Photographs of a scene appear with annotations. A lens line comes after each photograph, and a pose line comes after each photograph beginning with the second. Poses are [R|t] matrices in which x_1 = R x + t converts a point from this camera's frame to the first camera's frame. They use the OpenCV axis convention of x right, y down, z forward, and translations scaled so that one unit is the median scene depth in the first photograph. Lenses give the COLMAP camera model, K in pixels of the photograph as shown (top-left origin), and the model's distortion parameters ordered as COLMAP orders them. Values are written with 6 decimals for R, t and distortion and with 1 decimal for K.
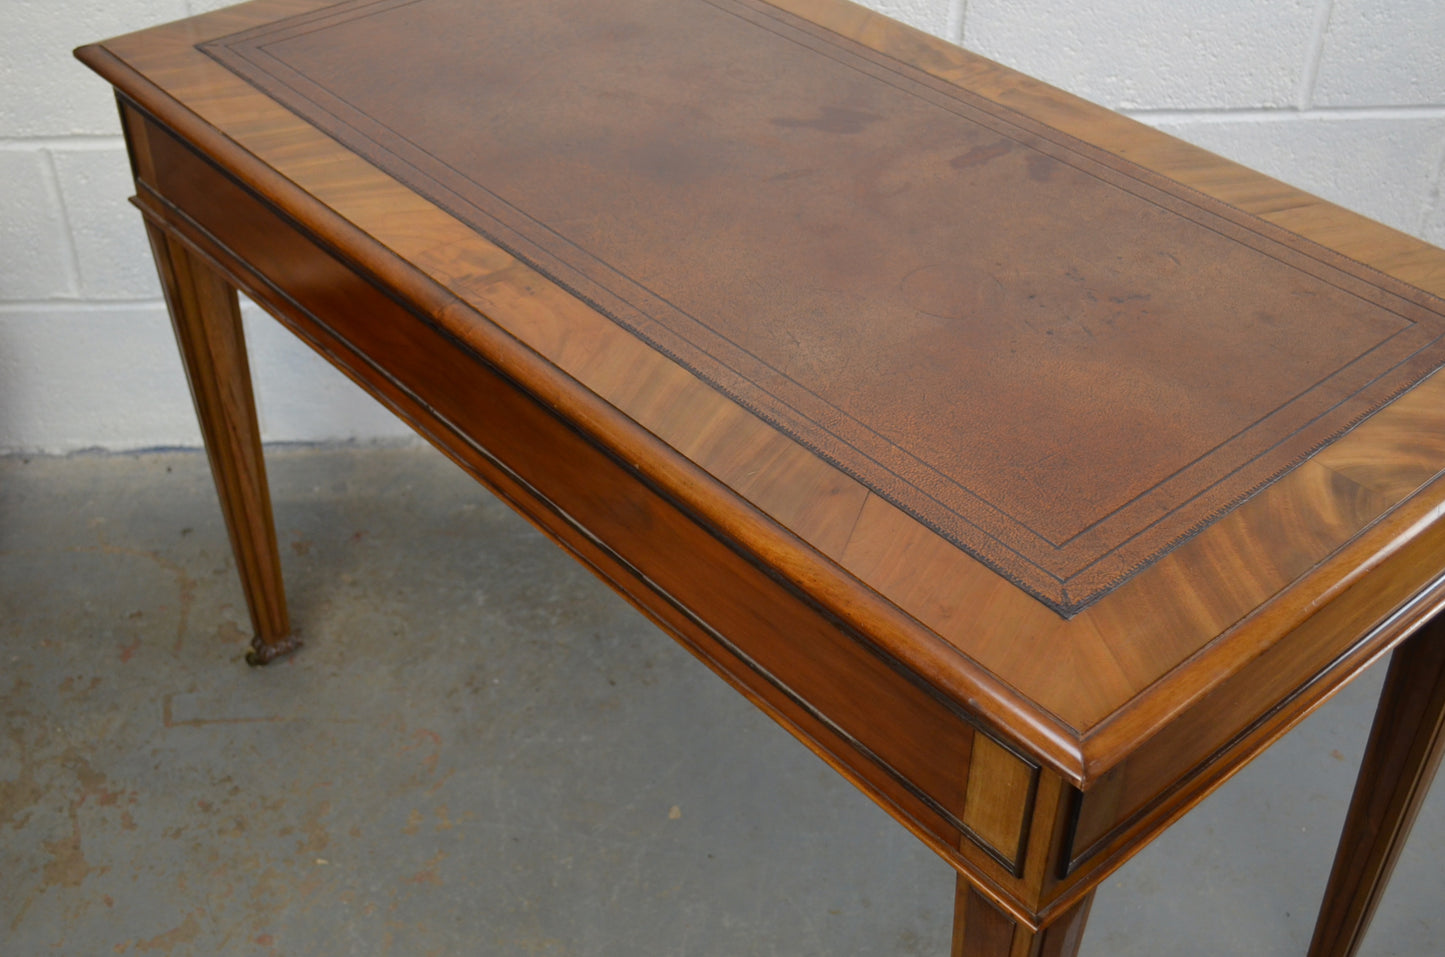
lens RADIAL K [[1723.8, 0, 722.5], [0, 1723.8, 478.5], [0, 0, 1]] dist [0.009663, -0.003610]
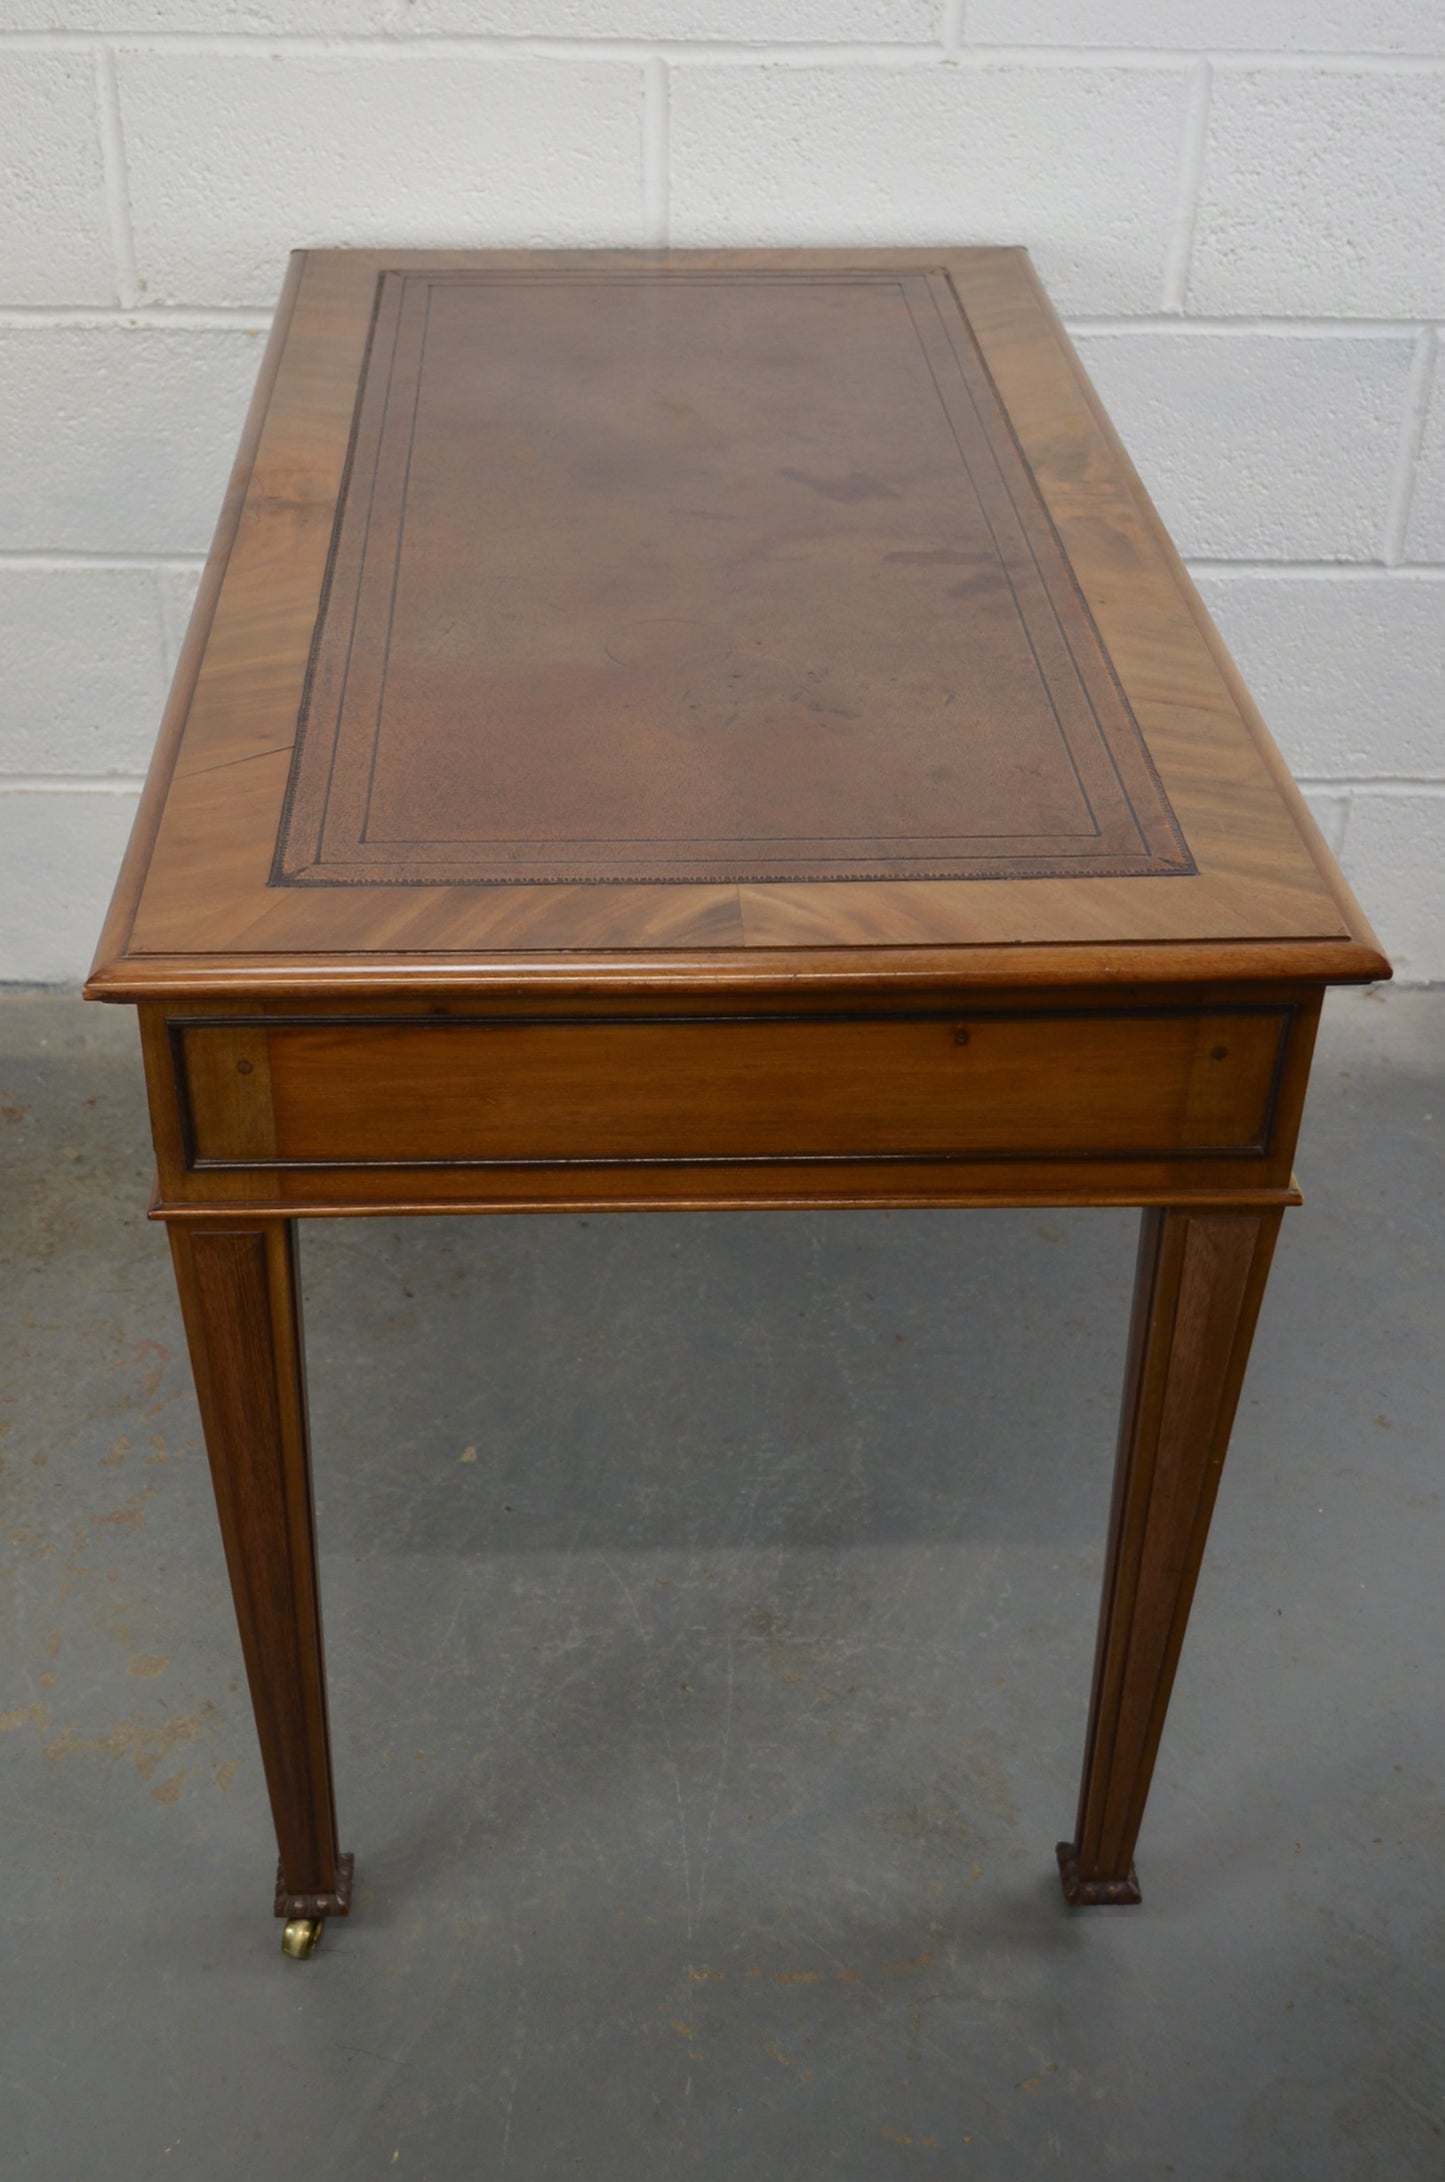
lens RADIAL K [[2603.0, 0, 722.5], [0, 2603.0, 1091.0], [0, 0, 1]] dist [0.009663, -0.003610]
pose [[0.786838, 0.348650, -0.509244, 0.834180], [-0.380241, 0.923794, 0.044954, 0.021740], [0.486109, 0.158264, 0.859447, -0.027047]]
